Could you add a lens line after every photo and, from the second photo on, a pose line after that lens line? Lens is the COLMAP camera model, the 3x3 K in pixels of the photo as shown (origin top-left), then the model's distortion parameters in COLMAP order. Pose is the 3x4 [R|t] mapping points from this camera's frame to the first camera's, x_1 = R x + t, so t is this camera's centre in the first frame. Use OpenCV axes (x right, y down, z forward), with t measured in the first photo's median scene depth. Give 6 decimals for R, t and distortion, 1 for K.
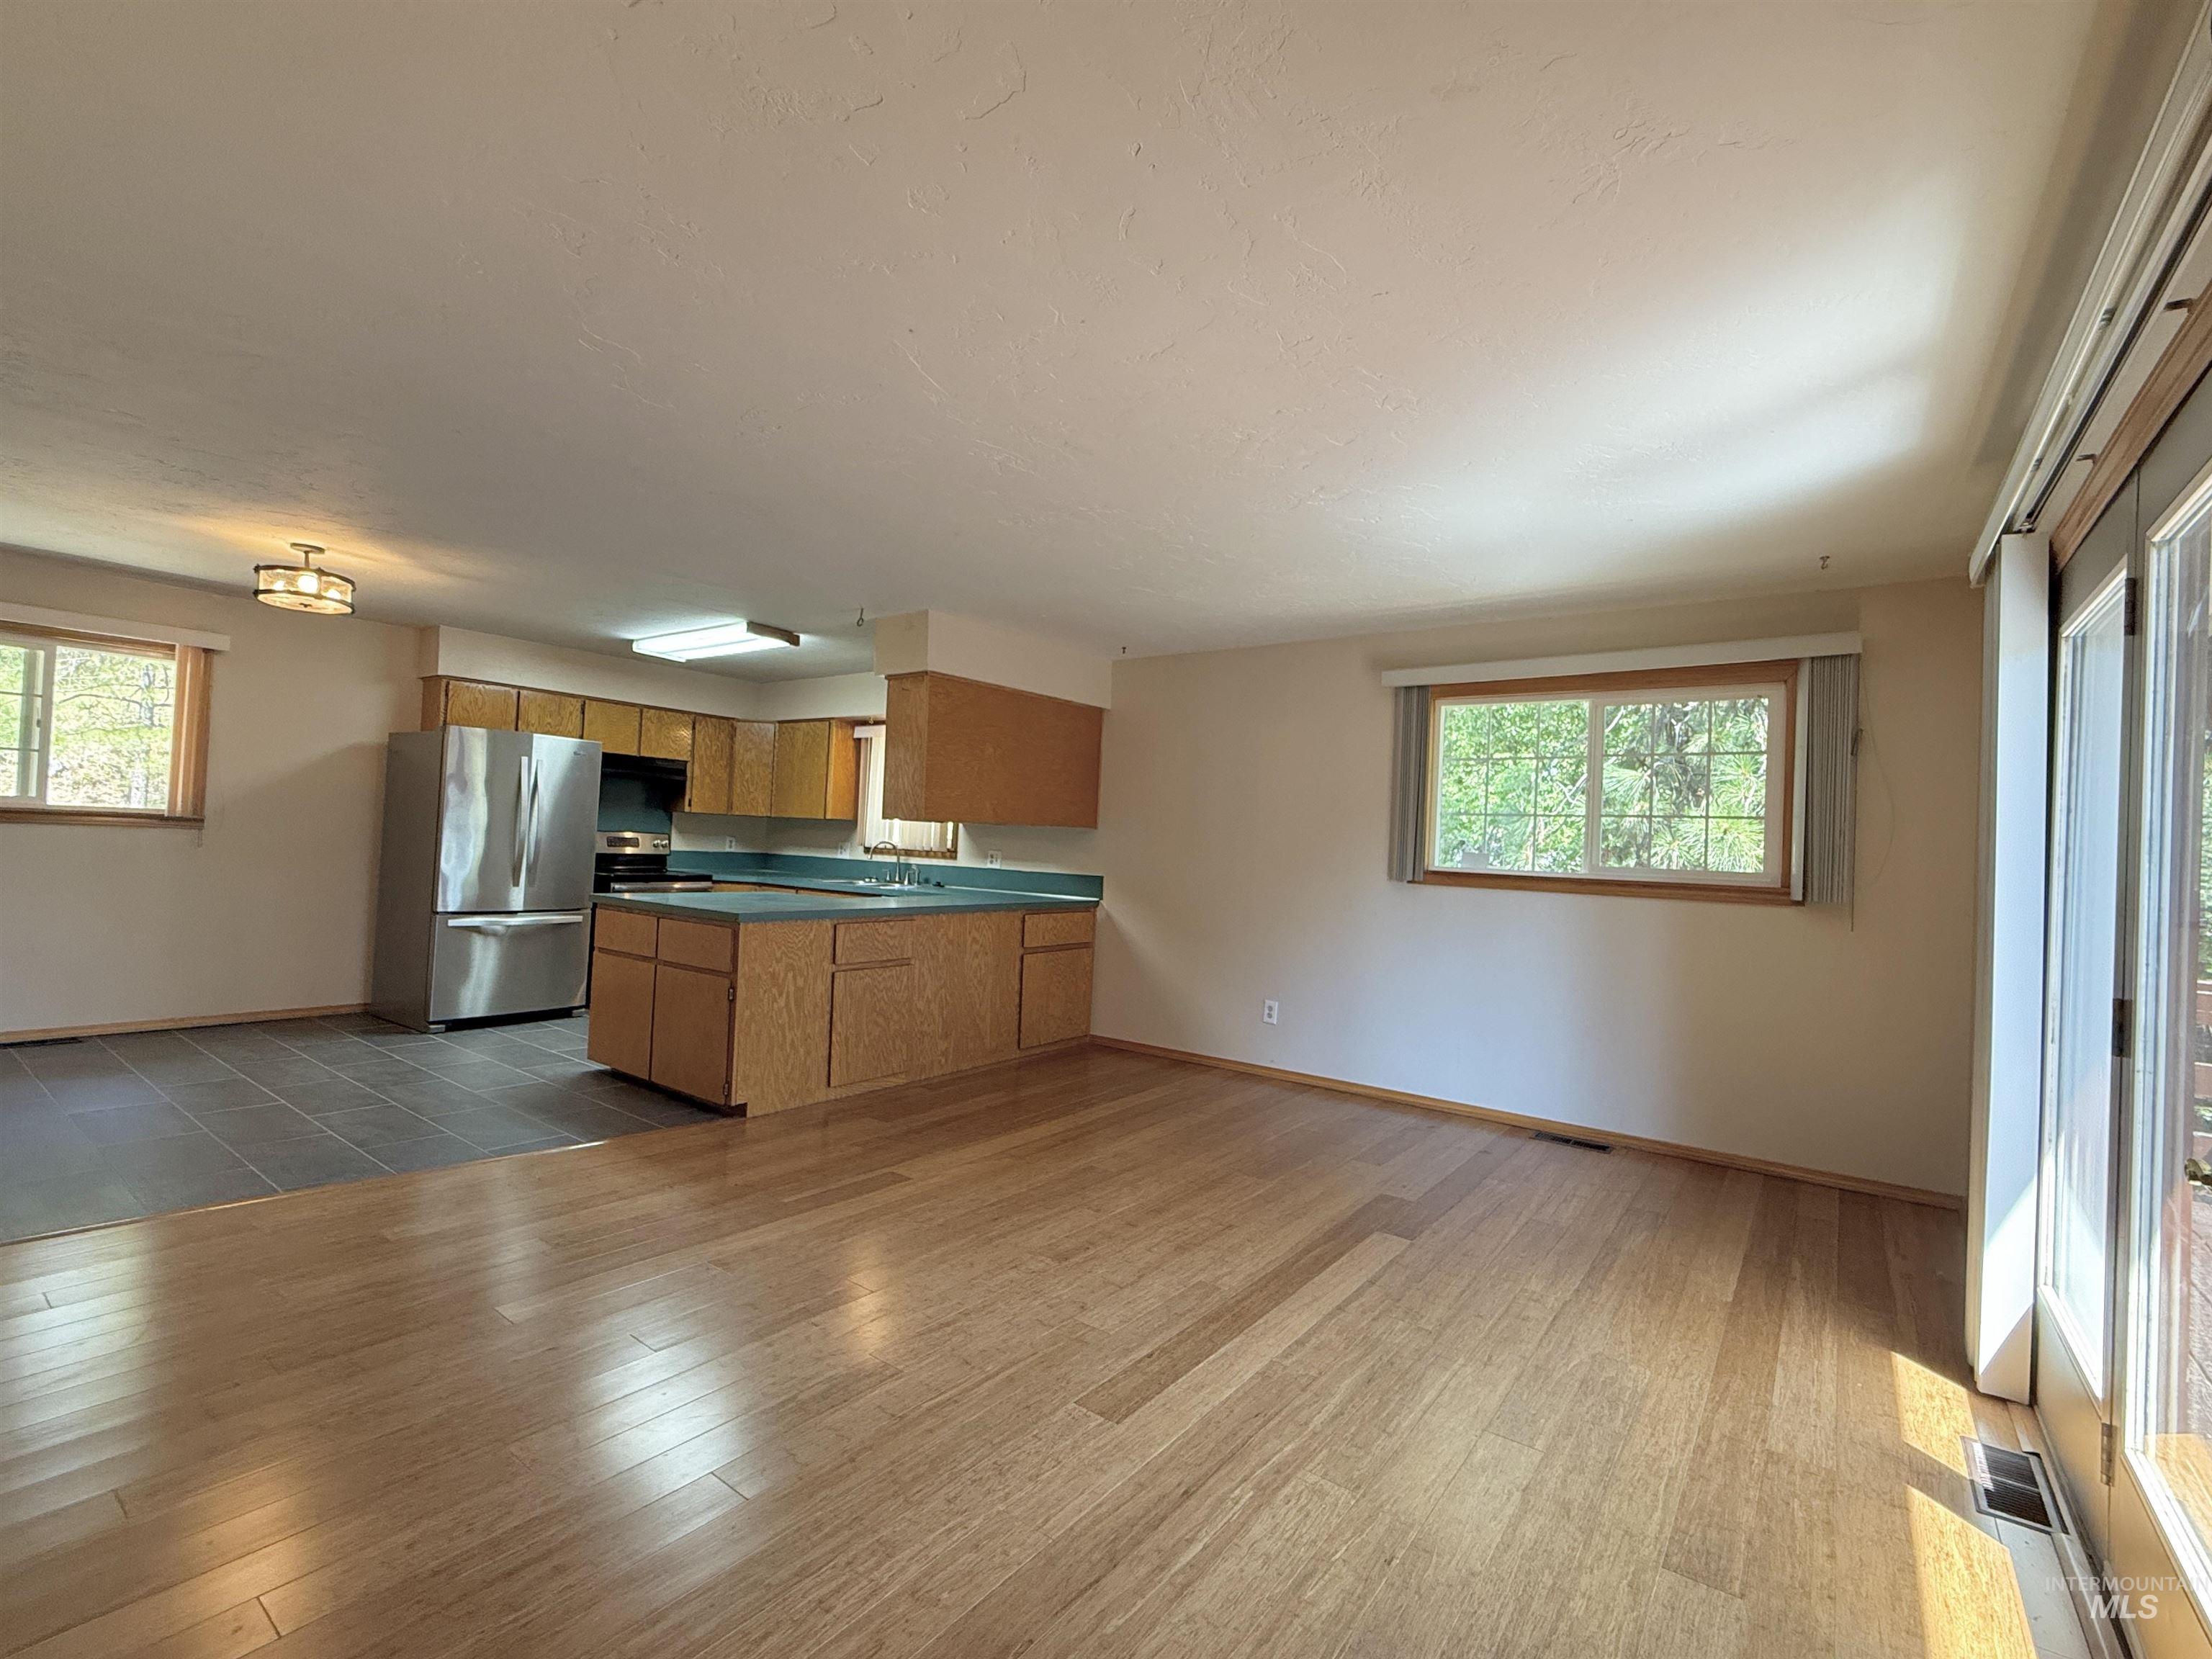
lens RADIAL K [[989.2, 0, 1106.0], [0, 989.2, 829.5], [0, 0, 1]] dist [0.000615, -0.000287]
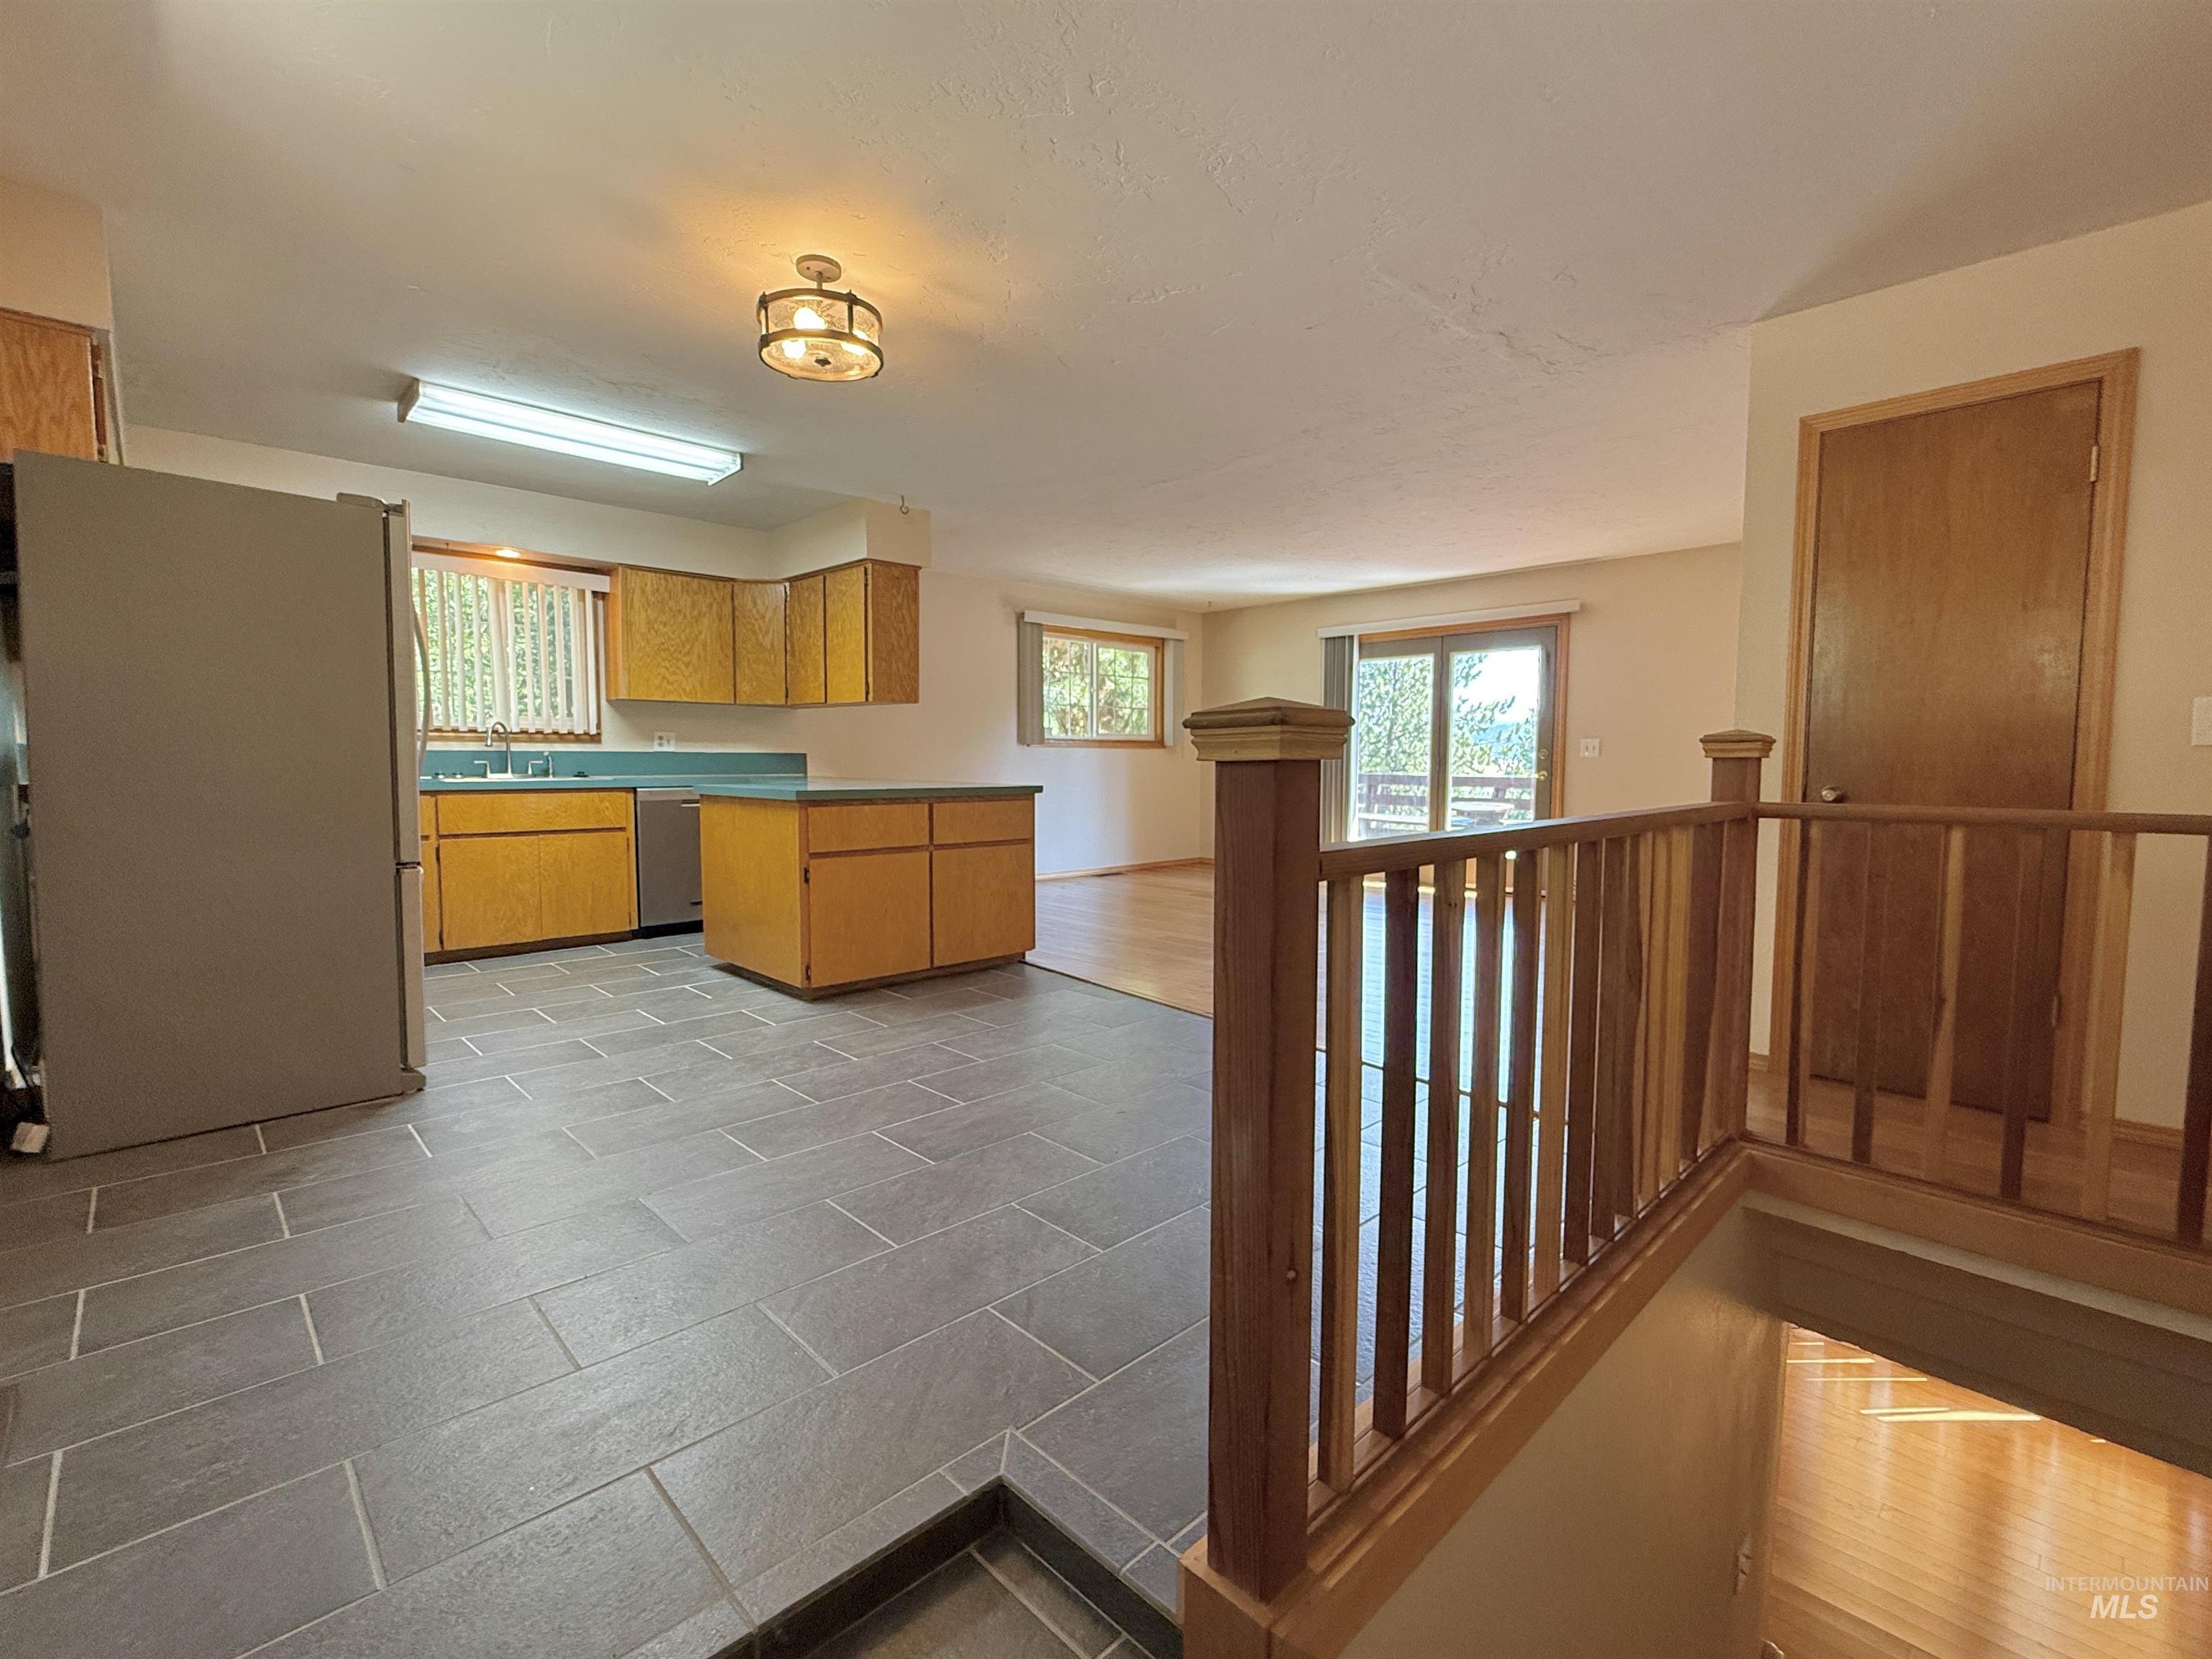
lens RADIAL K [[989.2, 0, 1106.0], [0, 989.2, 829.5], [0, 0, 1]] dist [0.000615, -0.000287]
pose [[0.160816, -0.113706, 0.980413, -1.043435], [-0.013863, 0.992983, 0.117438, -0.001576], [-0.986887, -0.032478, 0.158111, 0.508676]]
